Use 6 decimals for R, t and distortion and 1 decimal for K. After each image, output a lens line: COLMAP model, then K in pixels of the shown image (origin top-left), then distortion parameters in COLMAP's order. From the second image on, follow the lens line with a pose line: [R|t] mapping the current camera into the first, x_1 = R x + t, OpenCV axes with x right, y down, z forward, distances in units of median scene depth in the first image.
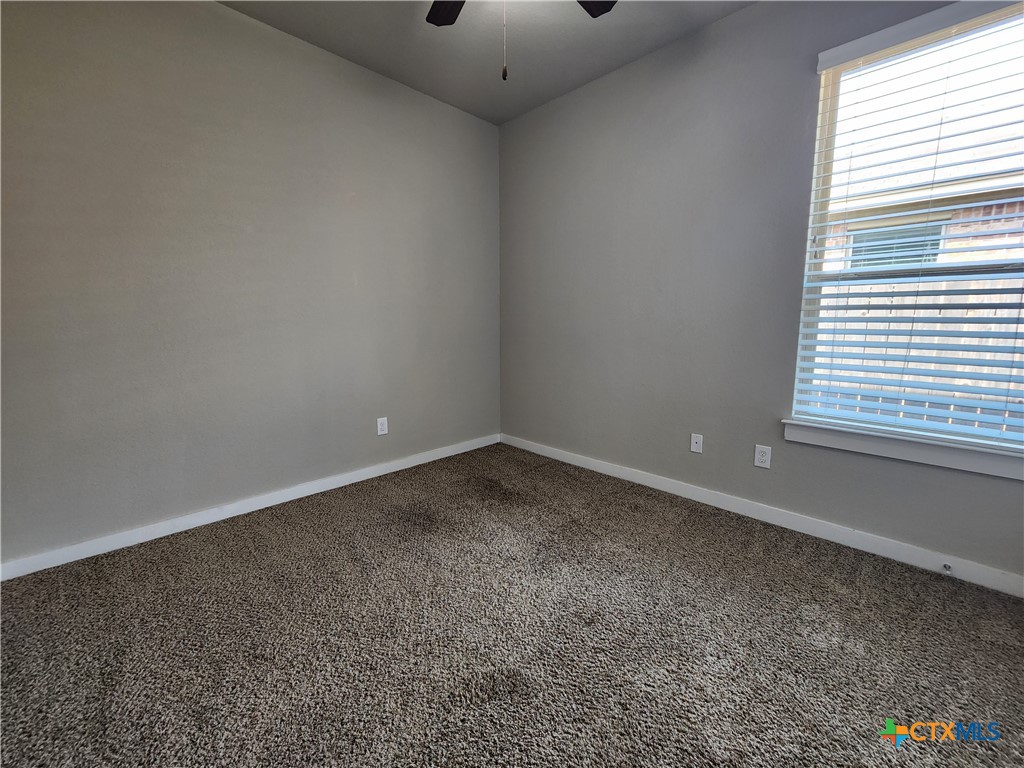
lens RADIAL K [[417.6, 0, 514.5], [0, 417.6, 385.0], [0, 0, 1]] dist [0.001725, -0.001875]
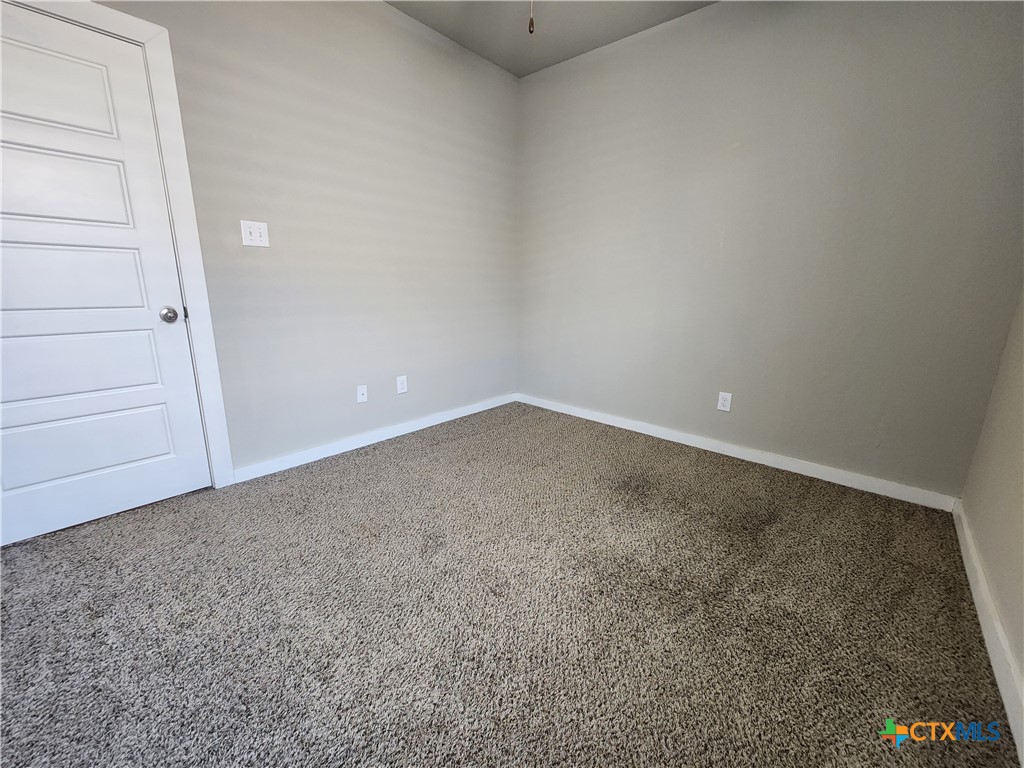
lens RADIAL K [[417.6, 0, 513.8], [0, 417.6, 381.1], [0, 0, 1]] dist [0.001725, -0.001875]
pose [[0.070492, 0.235193, -0.969389, 0.573956], [-0.171792, 0.960149, 0.220458, -0.070672], [0.982608, 0.150993, 0.108087, 0.490775]]
